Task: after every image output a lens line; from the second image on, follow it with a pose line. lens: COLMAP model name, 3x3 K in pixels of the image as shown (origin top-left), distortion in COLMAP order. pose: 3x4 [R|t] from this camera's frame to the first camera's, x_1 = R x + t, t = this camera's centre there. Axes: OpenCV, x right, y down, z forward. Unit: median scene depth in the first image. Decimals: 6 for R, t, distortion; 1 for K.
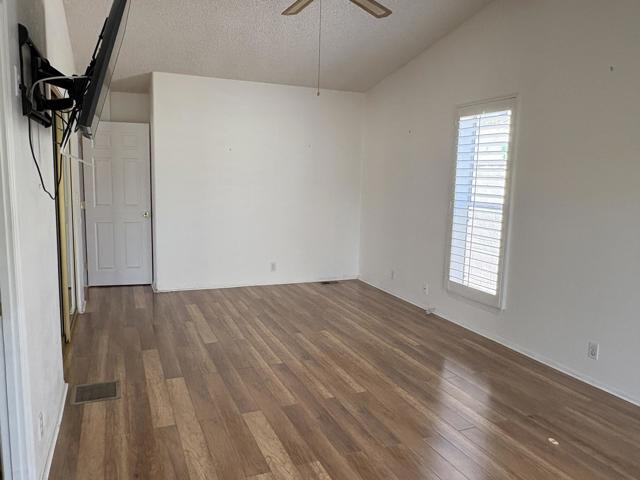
lens RADIAL K [[481.7, 0, 320.0], [0, 481.7, 240.0], [0, 0, 1]] dist [-0.003646, -0.000802]
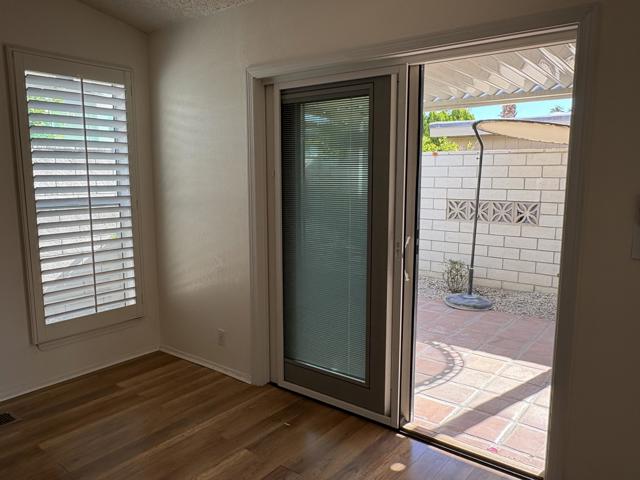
lens RADIAL K [[490.9, 0, 321.3], [0, 490.9, 252.7], [0, 0, 1]] dist [-0.031182, -0.001116]
pose [[-0.500037, -0.185822, 0.845833, -0.510889], [0.089399, 0.960413, 0.263845, -0.169775], [-0.861377, 0.207549, -0.463630, 1.083628]]
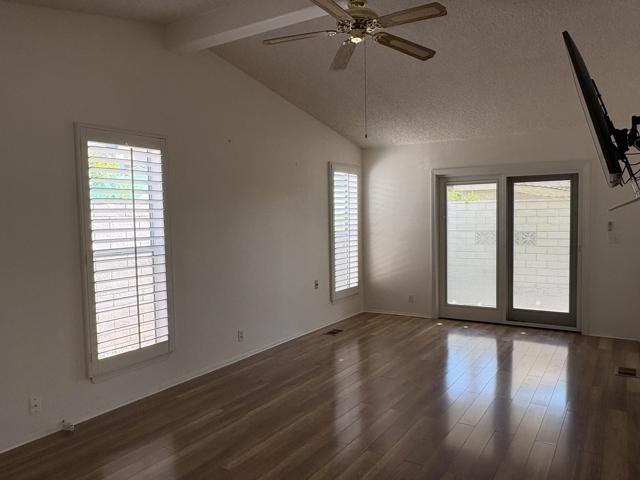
lens RADIAL K [[481.7, 0, 320.0], [0, 481.7, 240.0], [0, 0, 1]] dist [-0.003646, -0.000802]
pose [[-0.567474, -0.063425, 0.820945, -0.575033], [0.112110, 0.981792, 0.153348, -0.191820], [-0.815723, 0.179057, -0.550031, 1.230817]]
